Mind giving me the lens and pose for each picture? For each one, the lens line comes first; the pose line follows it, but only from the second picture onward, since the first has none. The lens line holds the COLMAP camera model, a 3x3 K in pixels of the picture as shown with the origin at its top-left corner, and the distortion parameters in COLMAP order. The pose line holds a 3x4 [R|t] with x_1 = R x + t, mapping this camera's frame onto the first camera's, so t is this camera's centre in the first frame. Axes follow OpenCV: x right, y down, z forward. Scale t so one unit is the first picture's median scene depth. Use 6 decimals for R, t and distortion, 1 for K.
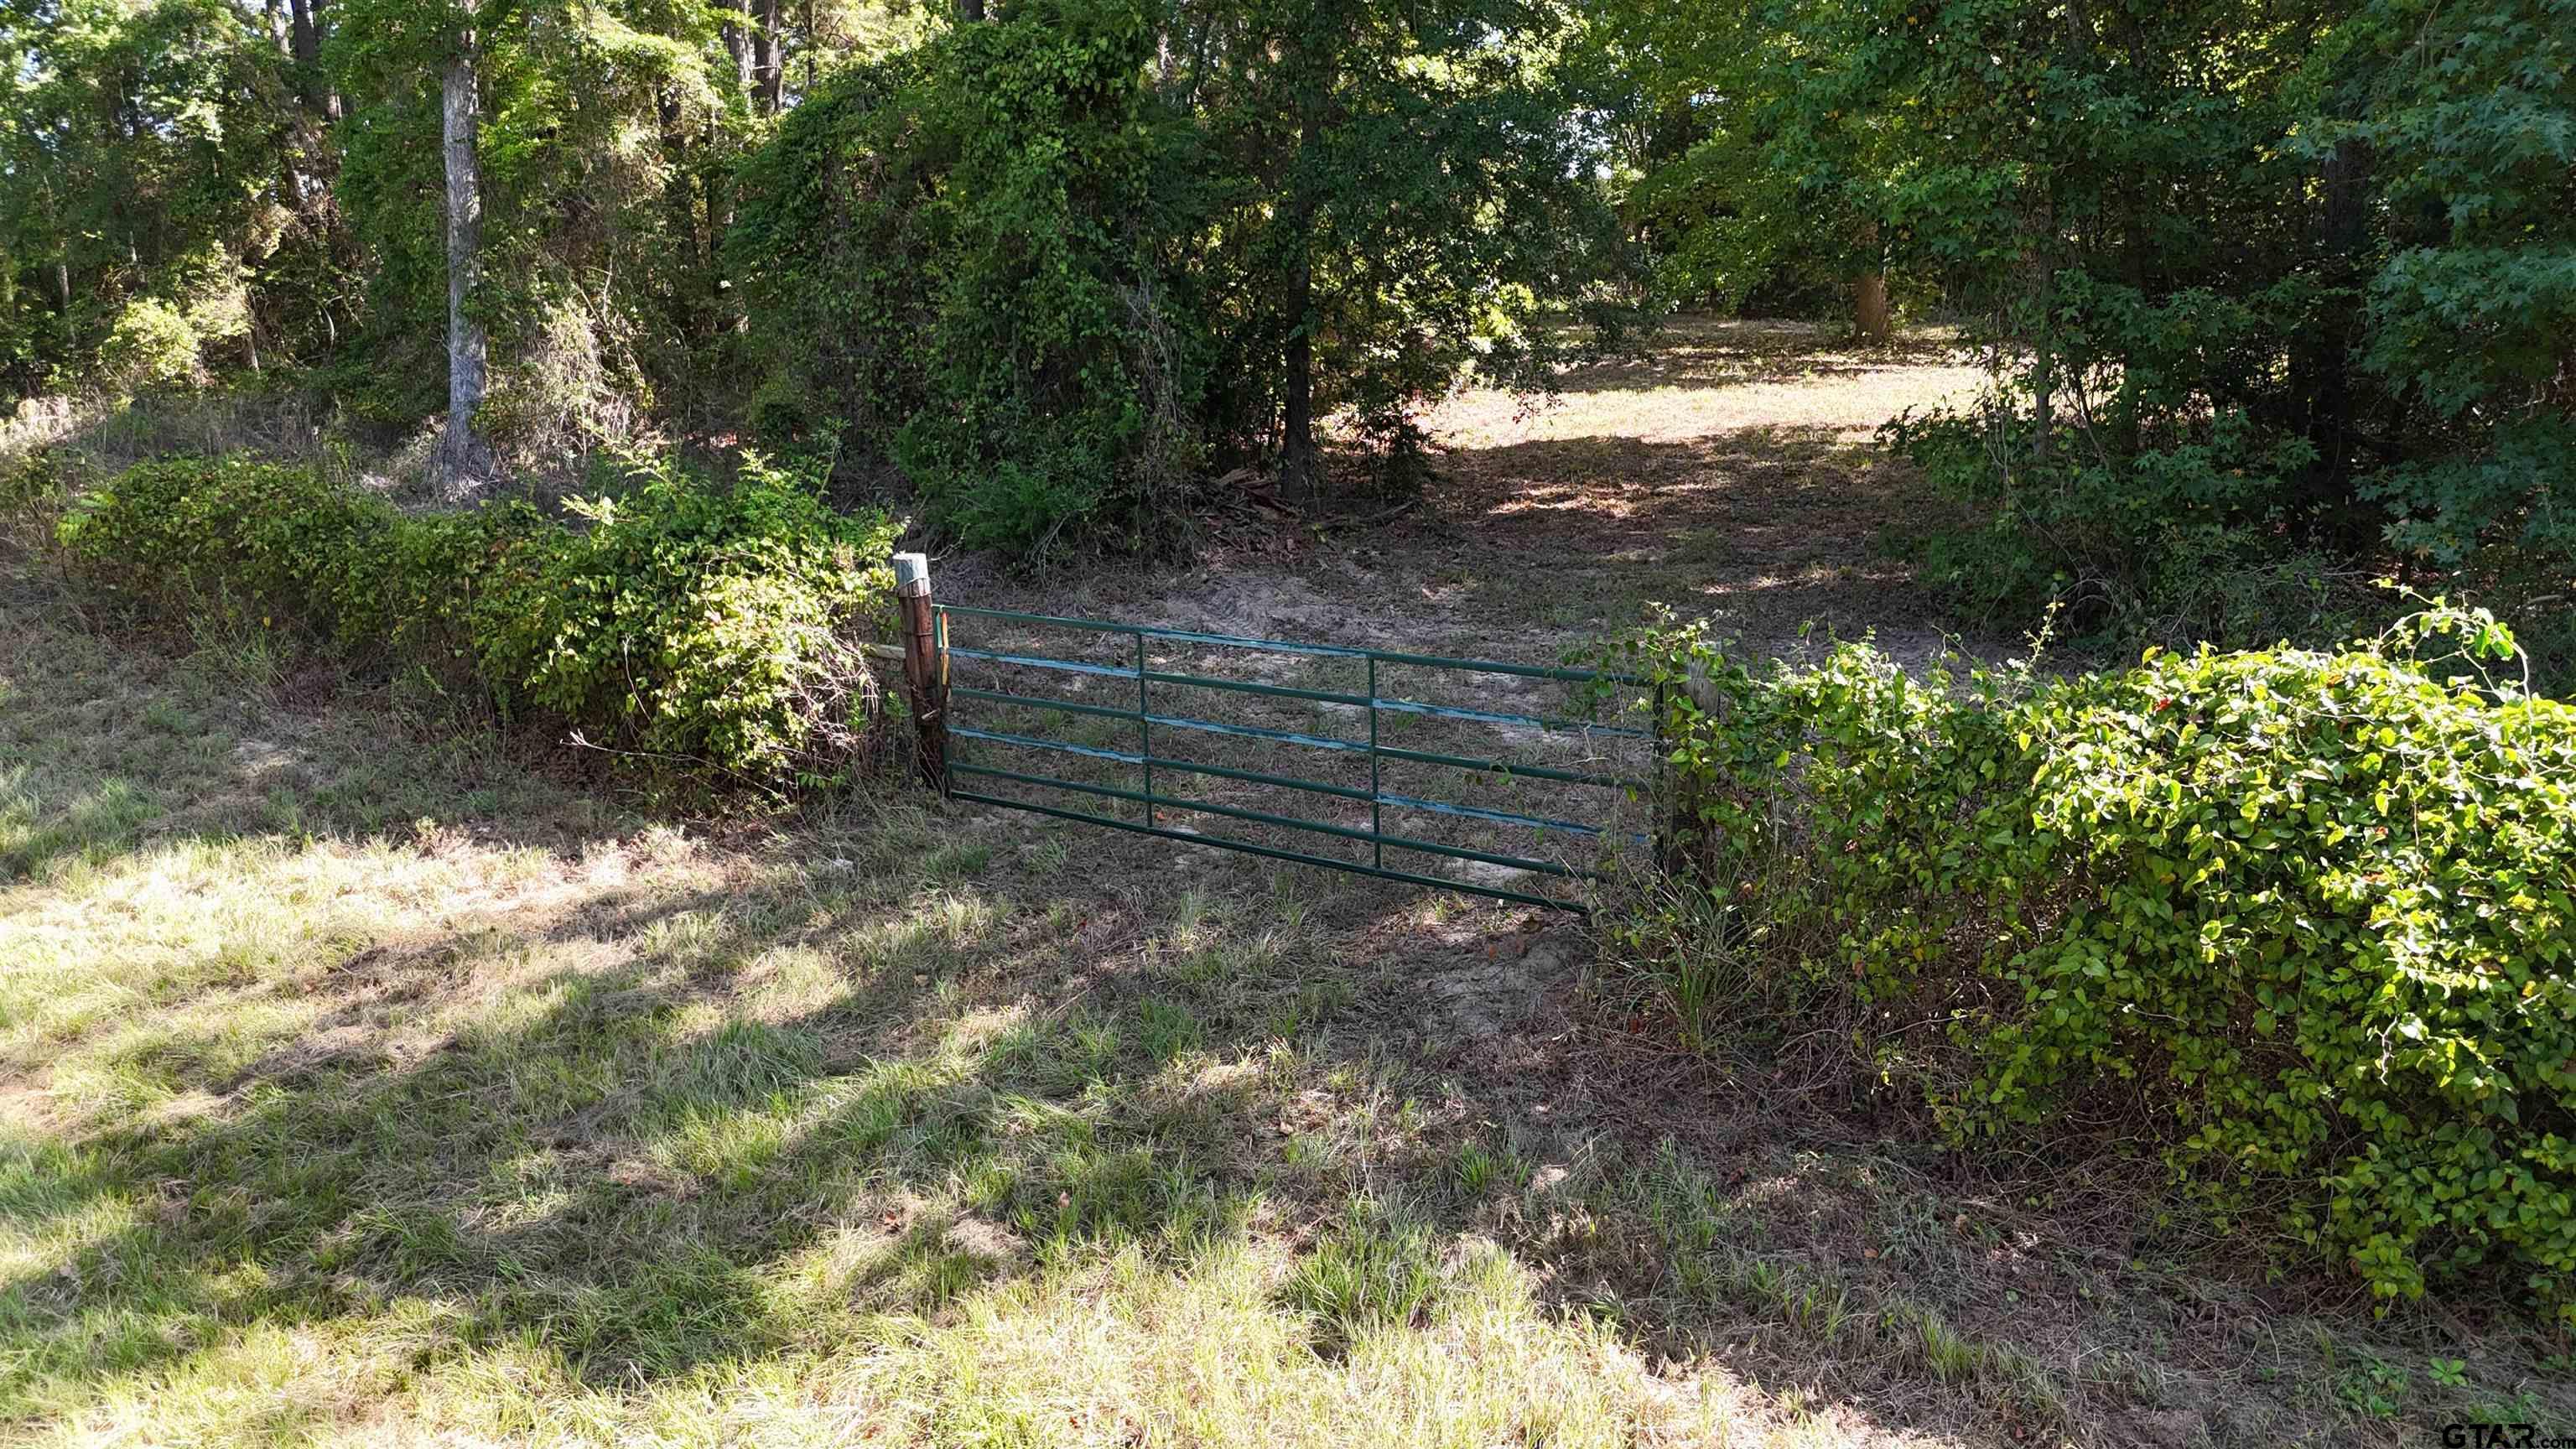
lens RADIAL K [[1891.0, 0, 1278.8], [0, 1891.0, 719.2], [0, 0, 1]] dist [0.084447, -0.083495]
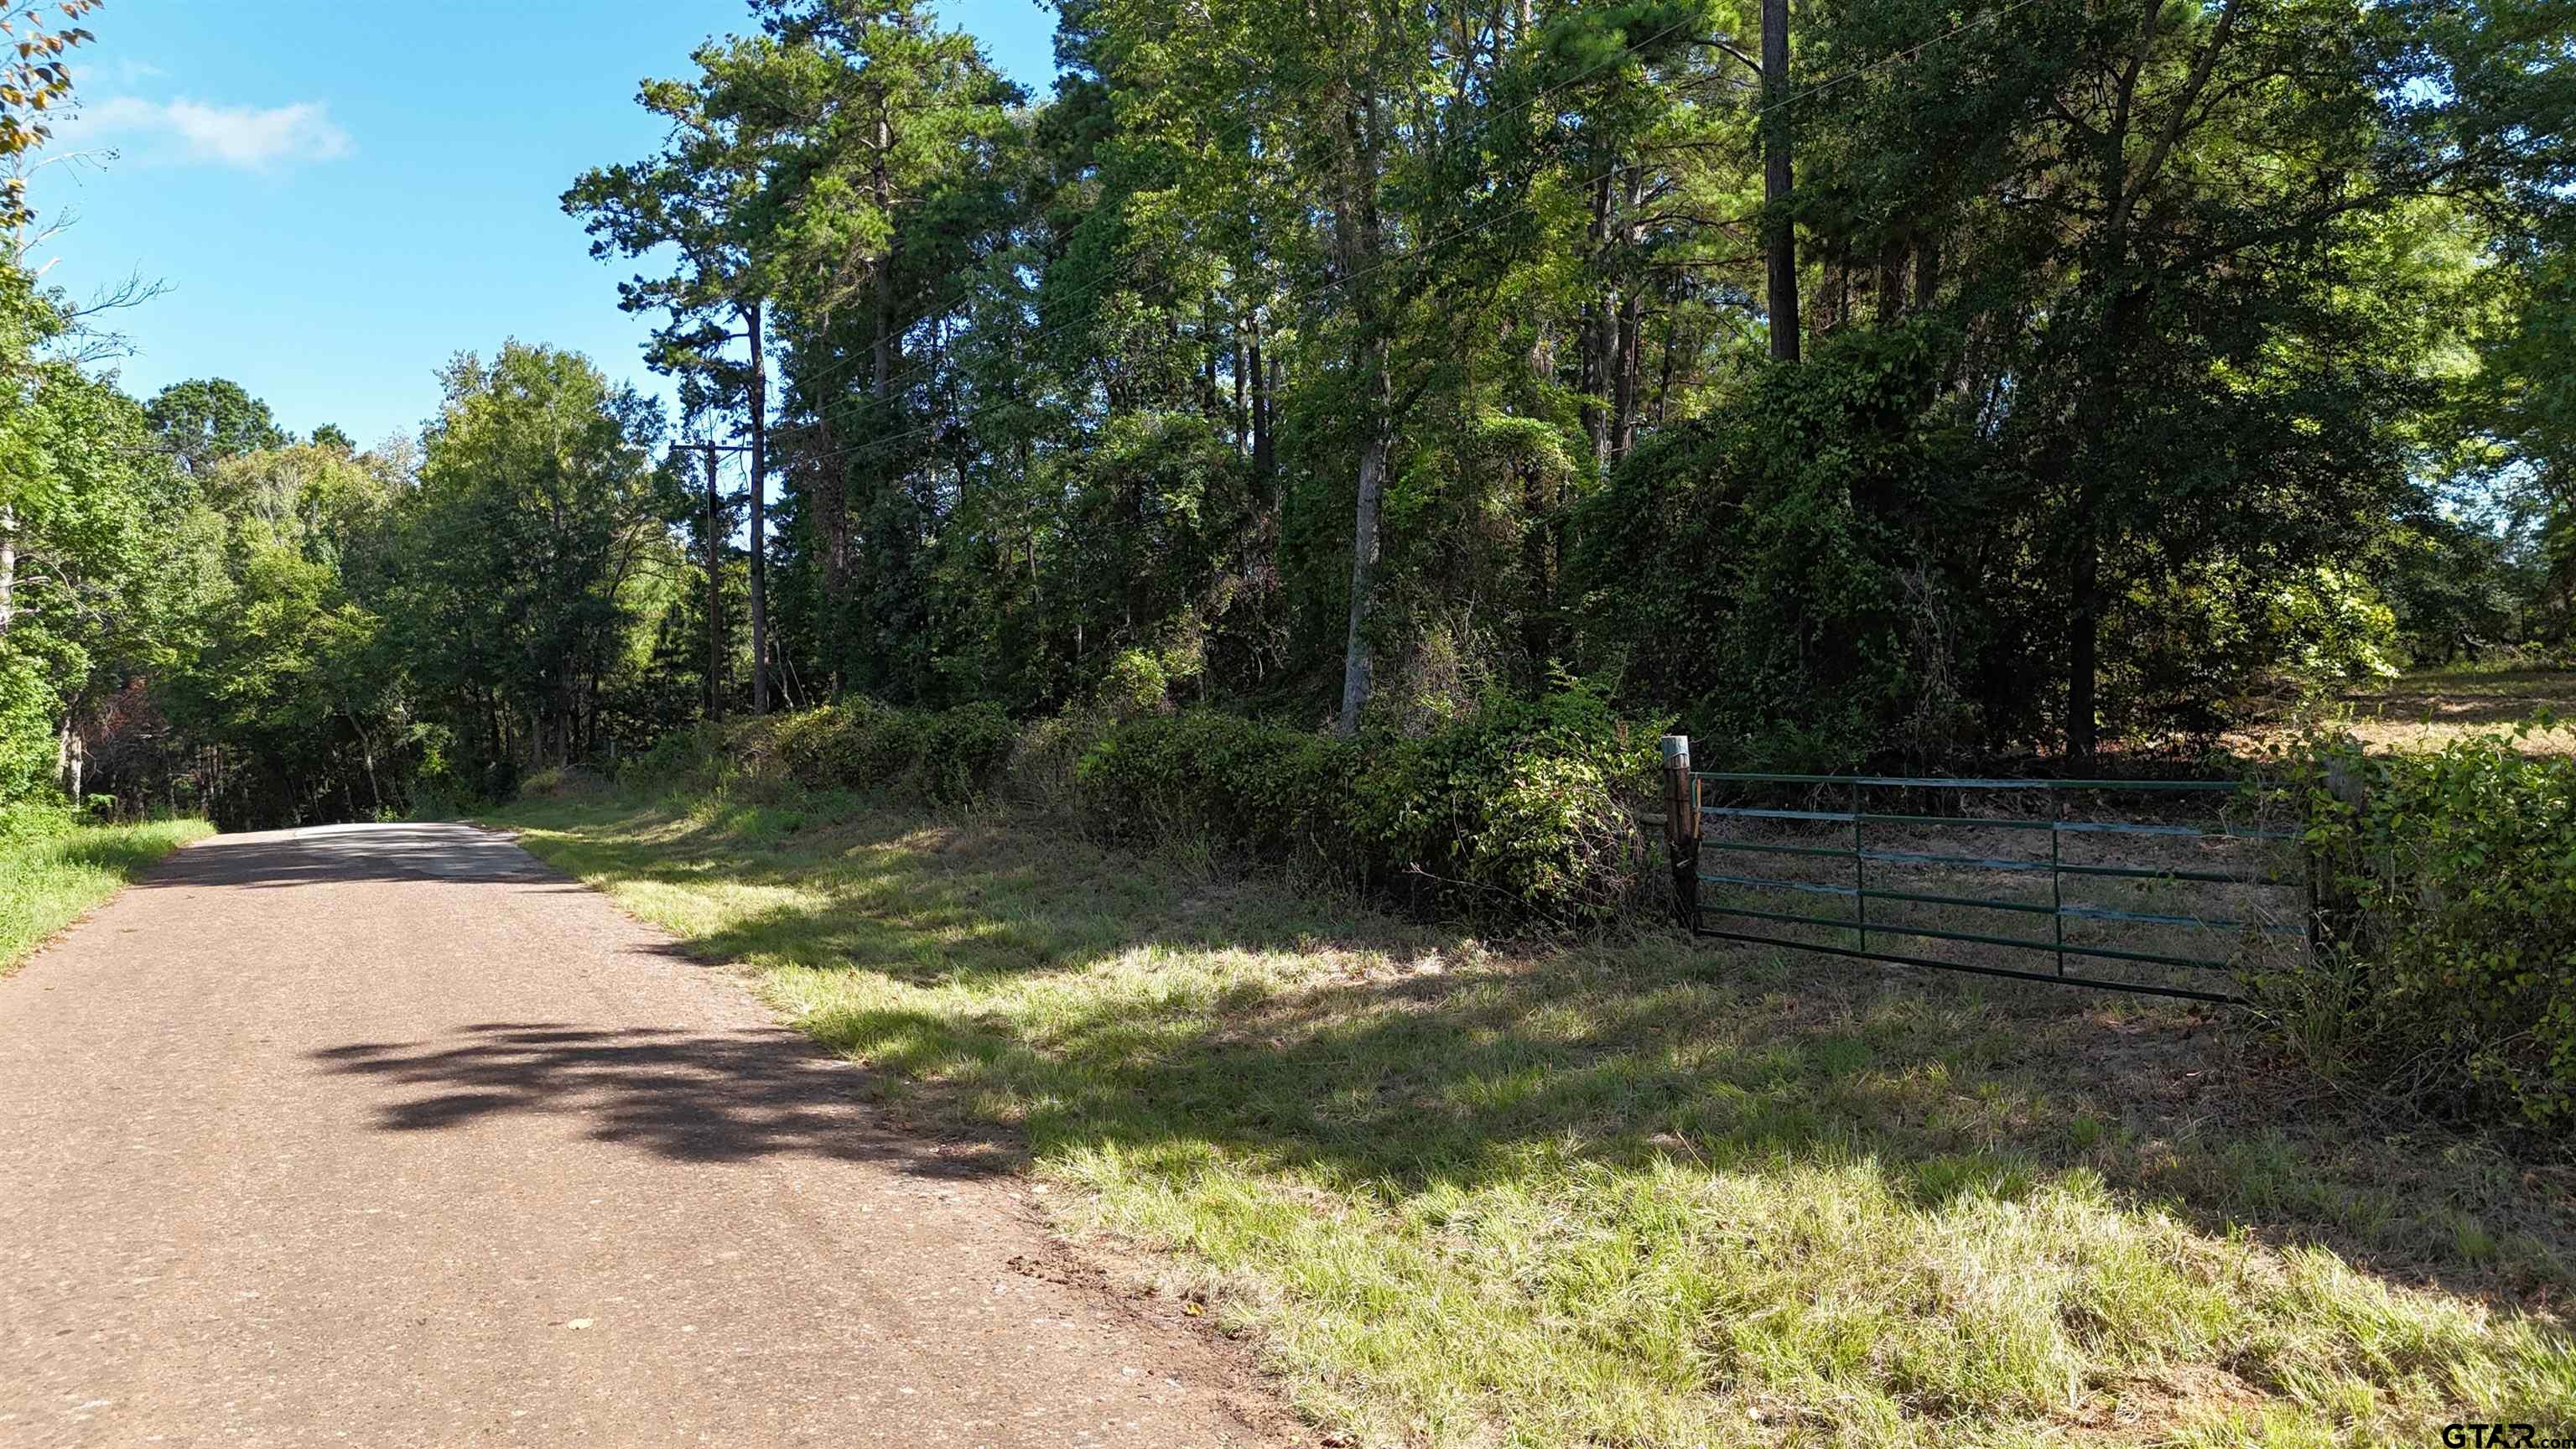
lens RADIAL K [[1891.0, 0, 1278.8], [0, 1891.0, 719.2], [0, 0, 1]] dist [0.084447, -0.083495]
pose [[0.906972, 0.004493, -0.421167, 0.067366], [-0.090154, 0.978839, -0.183703, 0.111372], [0.411429, 0.204584, 0.888184, -0.151797]]
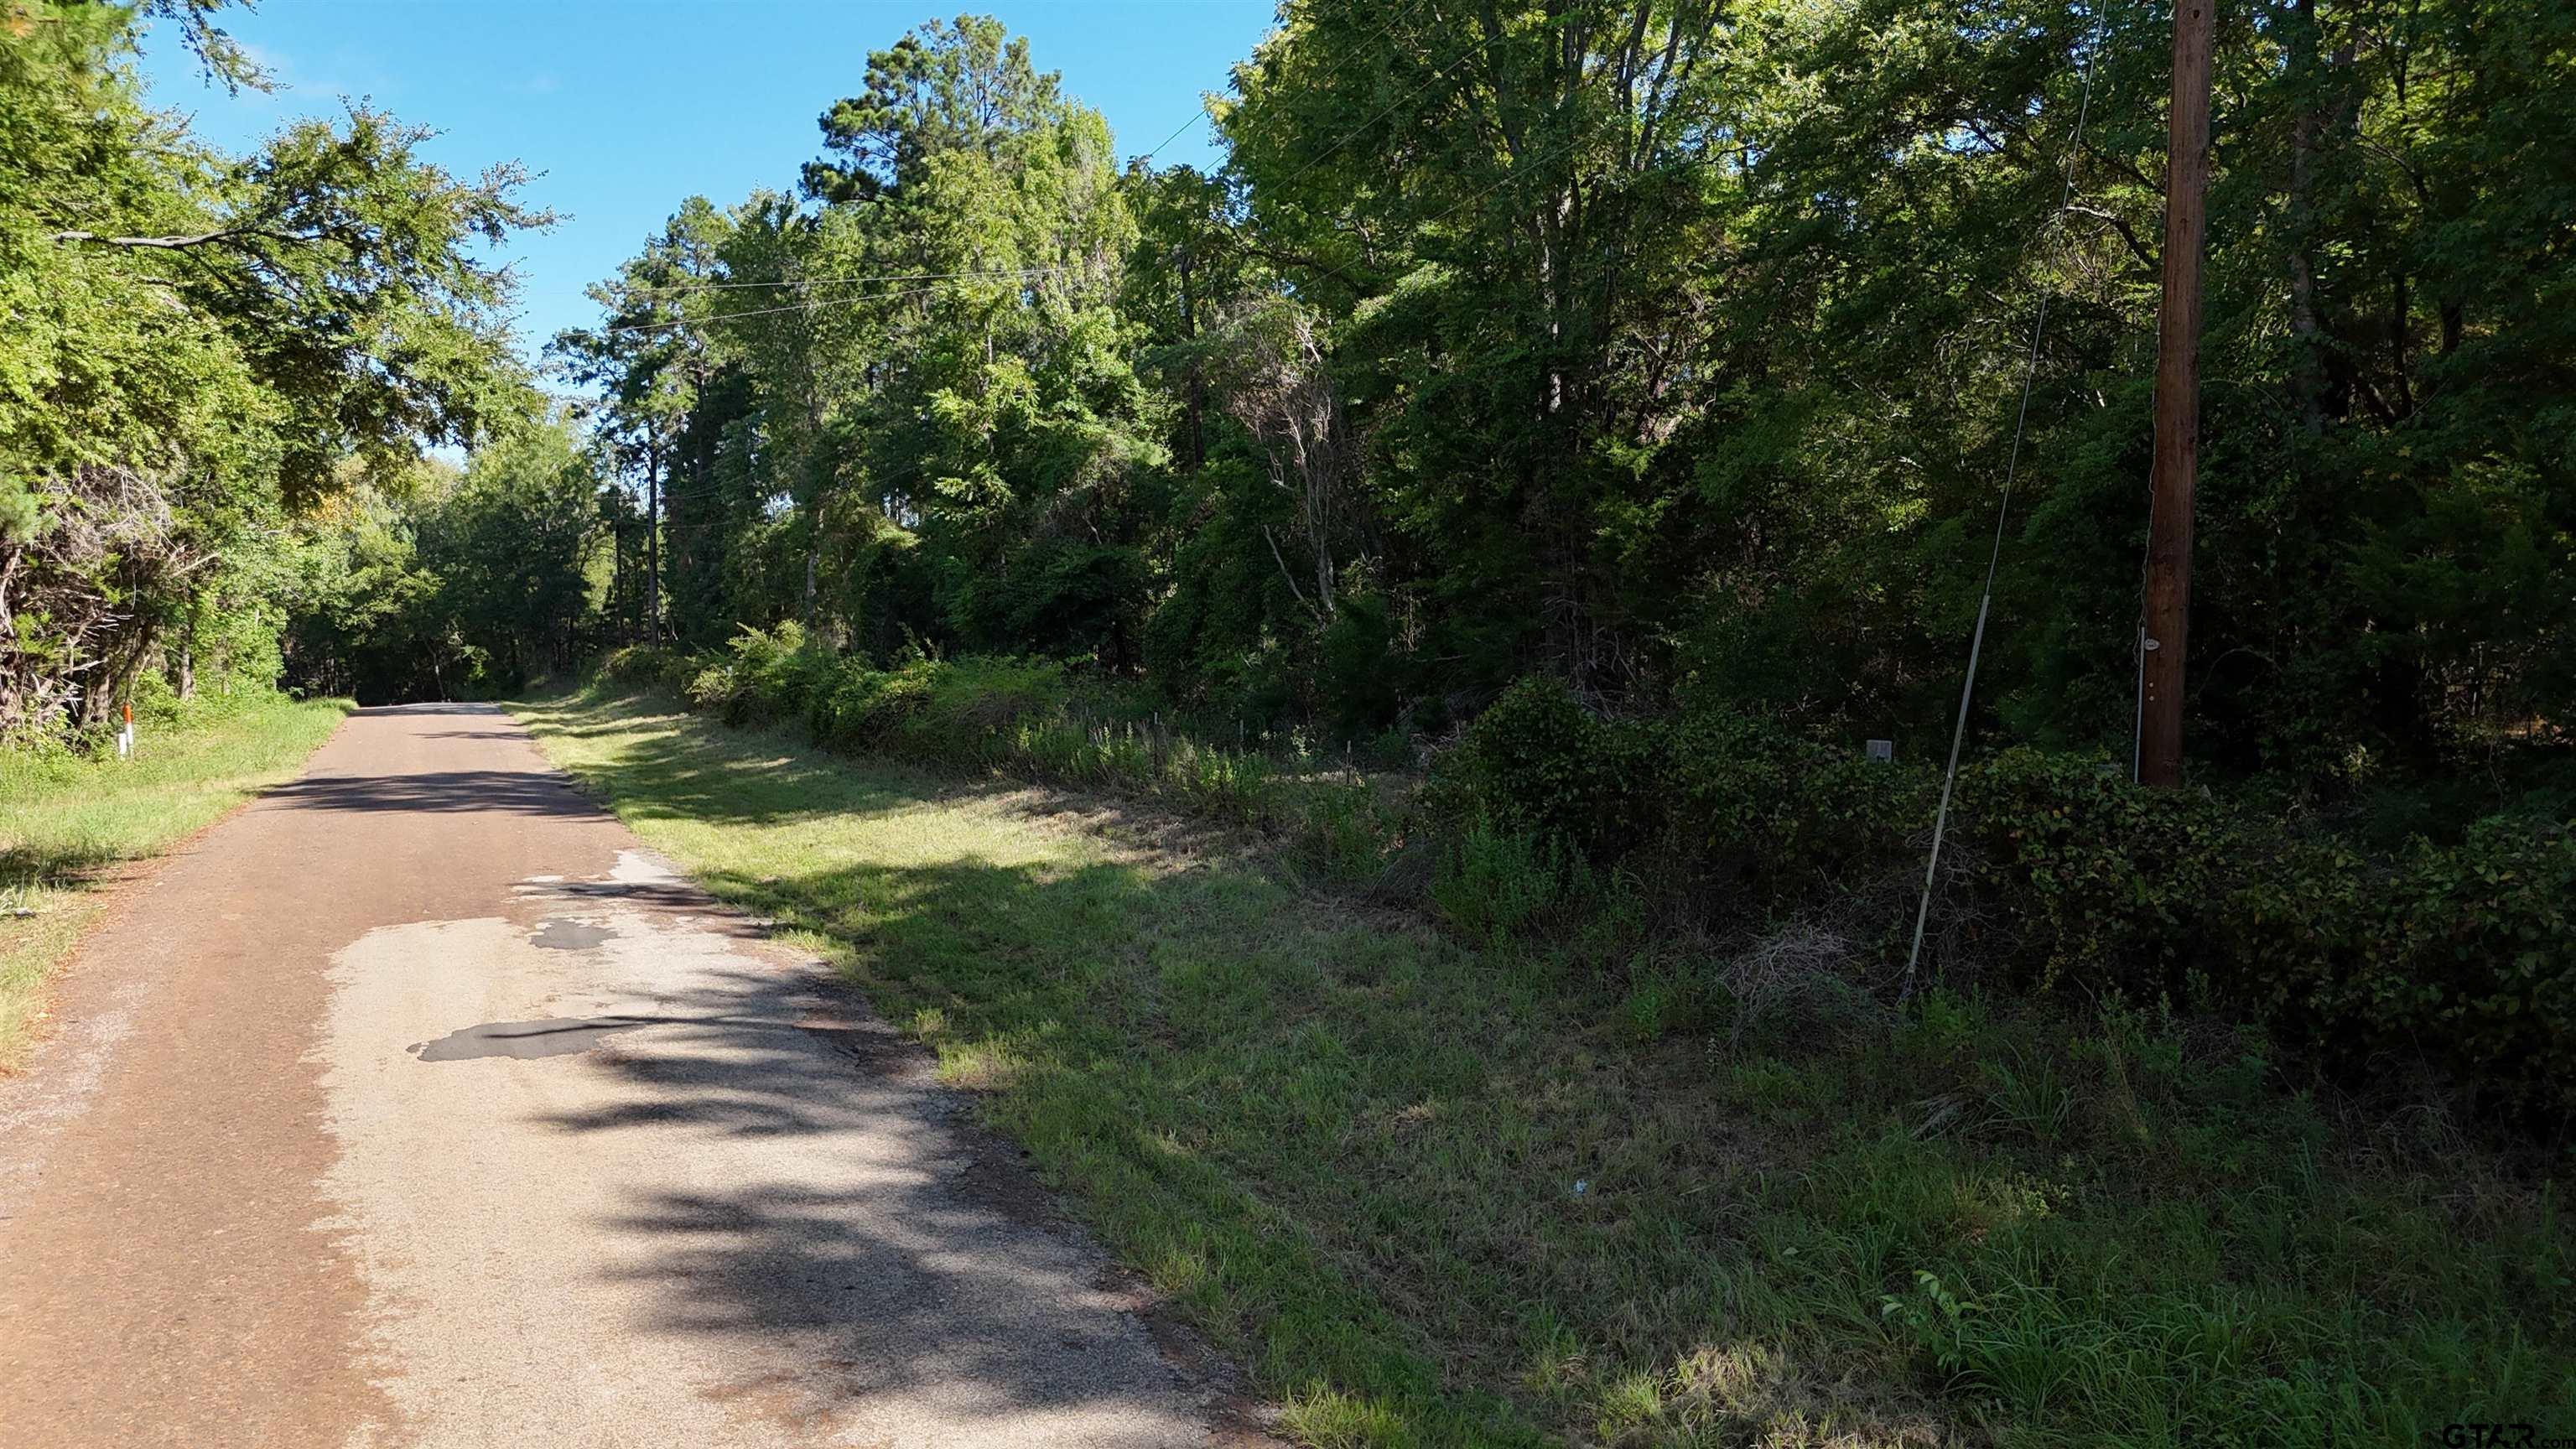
lens RADIAL K [[1891.0, 0, 1278.8], [0, 1891.0, 719.2], [0, 0, 1]] dist [0.084447, -0.083495]
pose [[0.893766, 0.027196, -0.447708, 2.680481], [-0.097184, 0.986190, -0.134104, 0.466269], [0.437879, 0.163368, 0.884066, -2.277552]]
